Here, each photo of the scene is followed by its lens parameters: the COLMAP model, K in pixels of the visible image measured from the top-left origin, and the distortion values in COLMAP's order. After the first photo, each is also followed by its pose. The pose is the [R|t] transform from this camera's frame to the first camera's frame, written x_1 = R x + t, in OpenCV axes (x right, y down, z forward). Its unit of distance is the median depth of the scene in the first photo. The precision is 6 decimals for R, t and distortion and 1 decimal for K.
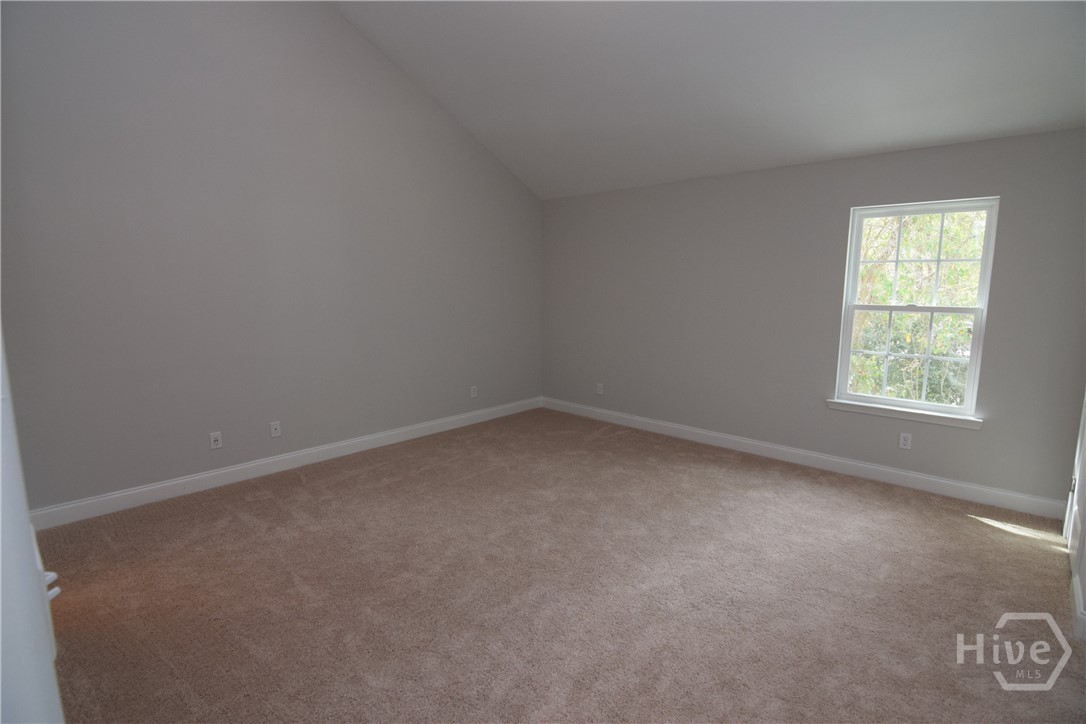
lens RADIAL K [[529.1, 0, 545.9], [0, 529.1, 363.9], [0, 0, 1]] dist [-0.001566, -0.009005]
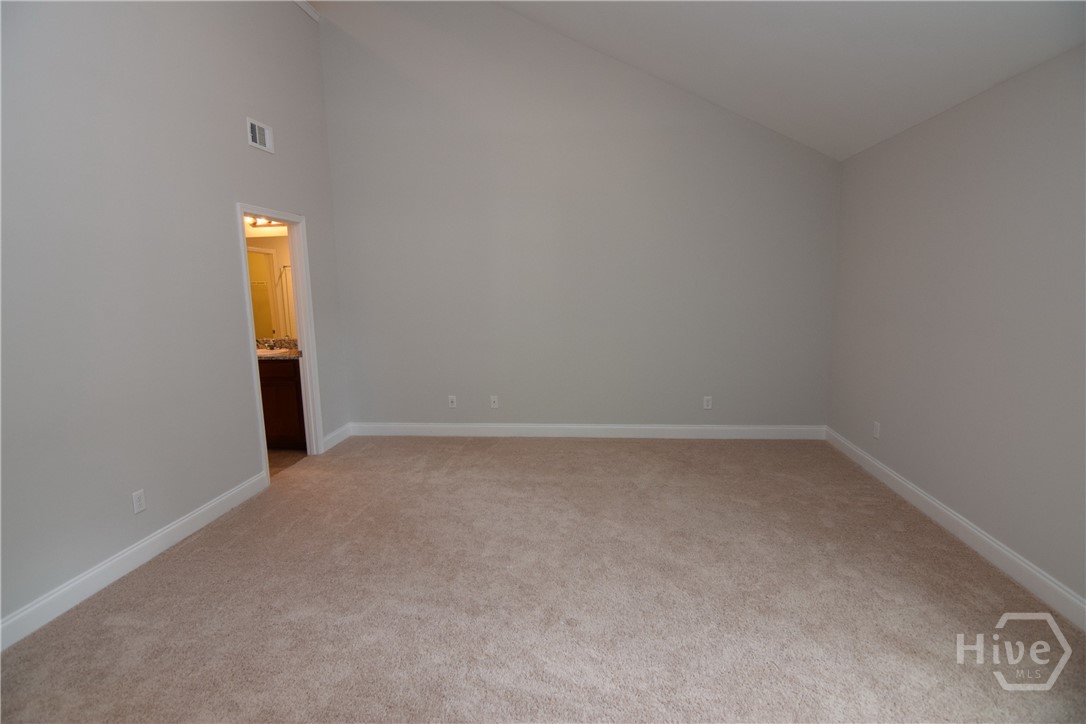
lens RADIAL K [[529.1, 0, 545.9], [0, 529.1, 363.9], [0, 0, 1]] dist [-0.001566, -0.009005]
pose [[0.593440, 0.108919, -0.797475, 0.783874], [-0.096990, 0.993259, 0.063485, -0.081565], [0.799013, 0.039673, 0.600003, 0.504602]]
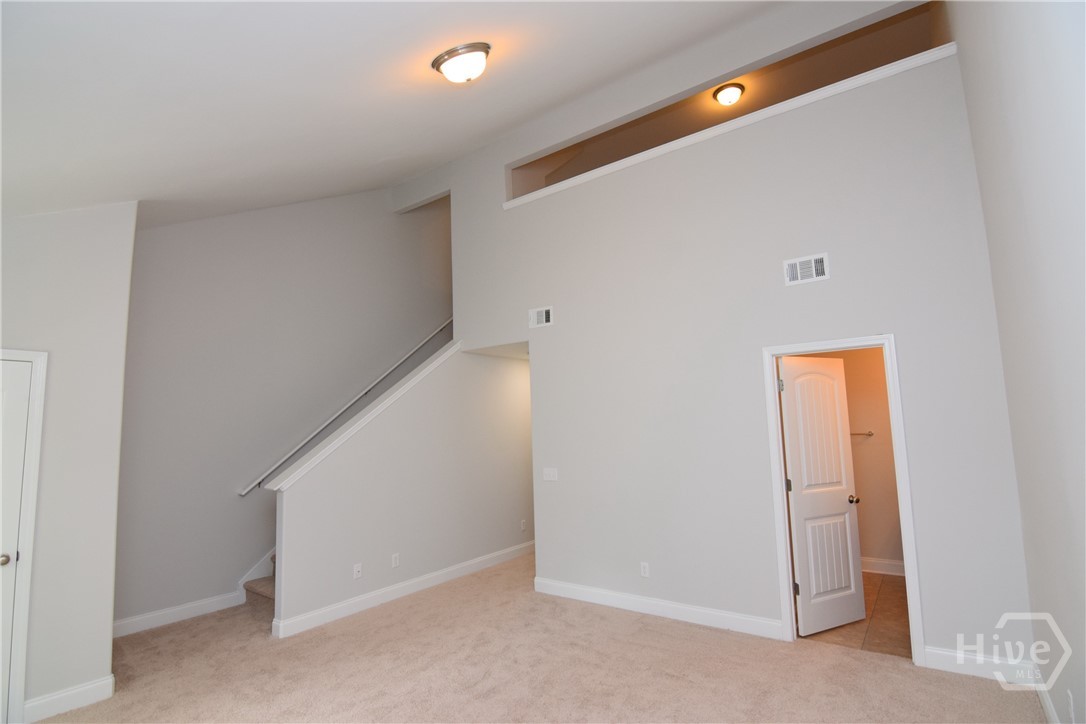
lens RADIAL K [[529.1, 0, 545.9], [0, 529.1, 363.9], [0, 0, 1]] dist [-0.001566, -0.009005]
pose [[-0.994150, 0.010561, -0.107495, -0.022445], [0.007874, 0.999647, 0.025389, -0.314507], [0.107725, 0.024394, -0.993881, 1.981030]]
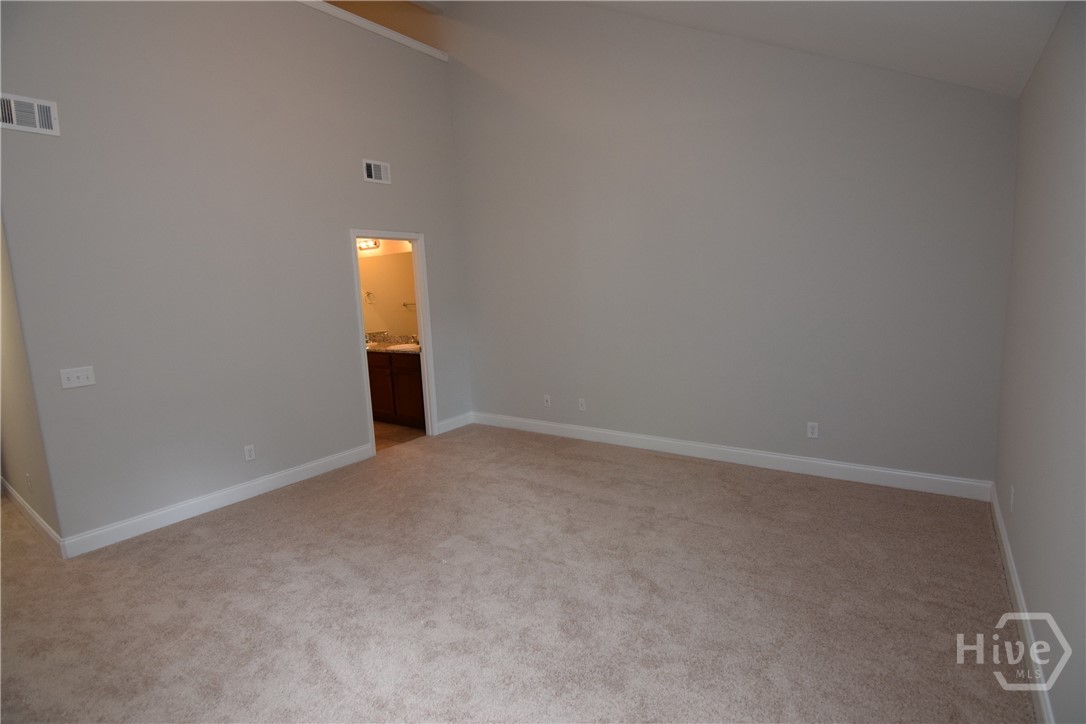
lens RADIAL K [[529.1, 0, 545.9], [0, 529.1, 363.9], [0, 0, 1]] dist [-0.001566, -0.009005]
pose [[0.111046, 0.136405, -0.984410, 0.995470], [-0.100540, 0.986996, 0.125422, -0.172009], [0.988717, 0.085045, 0.123316, 1.093087]]
